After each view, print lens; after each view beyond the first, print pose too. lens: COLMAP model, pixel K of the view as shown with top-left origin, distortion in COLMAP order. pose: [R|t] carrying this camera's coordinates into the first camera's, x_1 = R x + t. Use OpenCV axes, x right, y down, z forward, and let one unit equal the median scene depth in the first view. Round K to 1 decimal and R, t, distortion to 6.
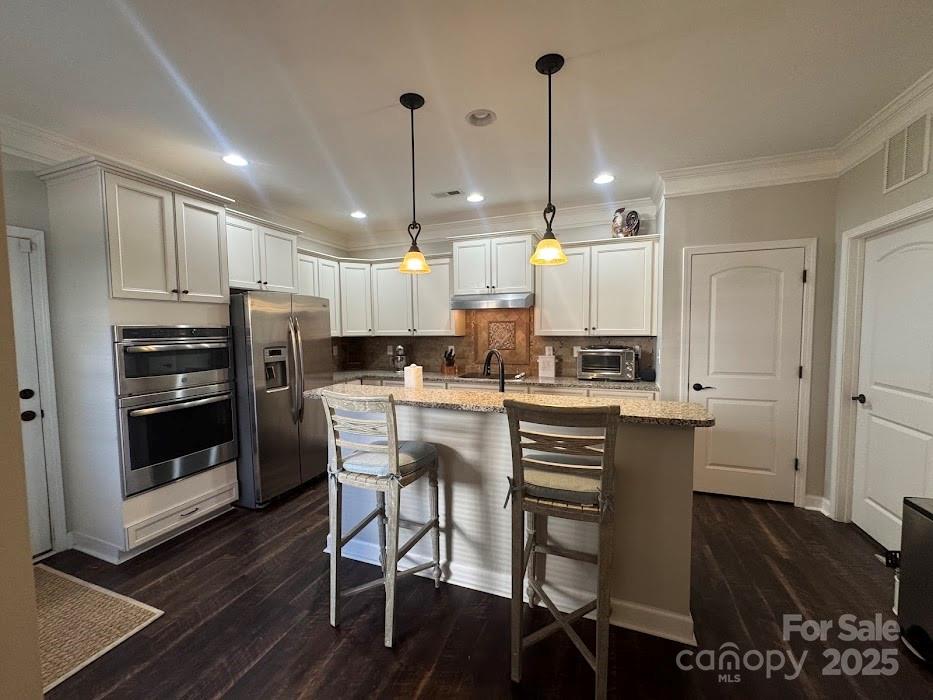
lens RADIAL K [[371.8, 0, 466.6], [0, 371.8, 350.7], [0, 0, 1]] dist [-0.001955, -0.000682]
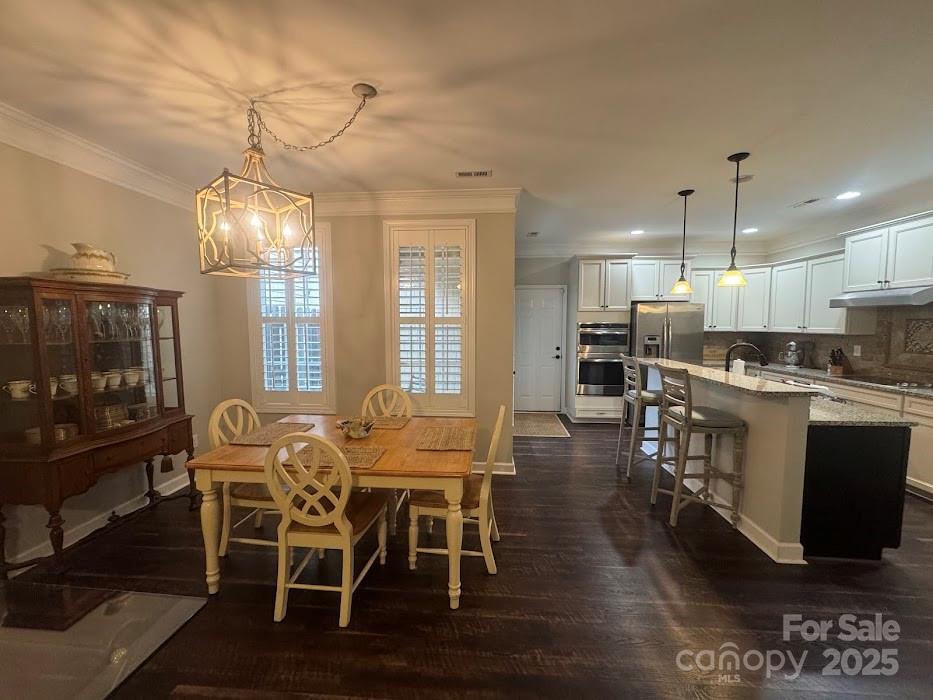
lens RADIAL K [[371.8, 0, 464.2], [0, 371.8, 350.3], [0, 0, 1]] dist [-0.001955, -0.000682]
pose [[0.288478, 0.082260, -0.953946, 0.817252], [-0.062513, 0.995795, 0.066965, -0.002925], [0.955443, 0.040317, 0.292408, -0.288458]]
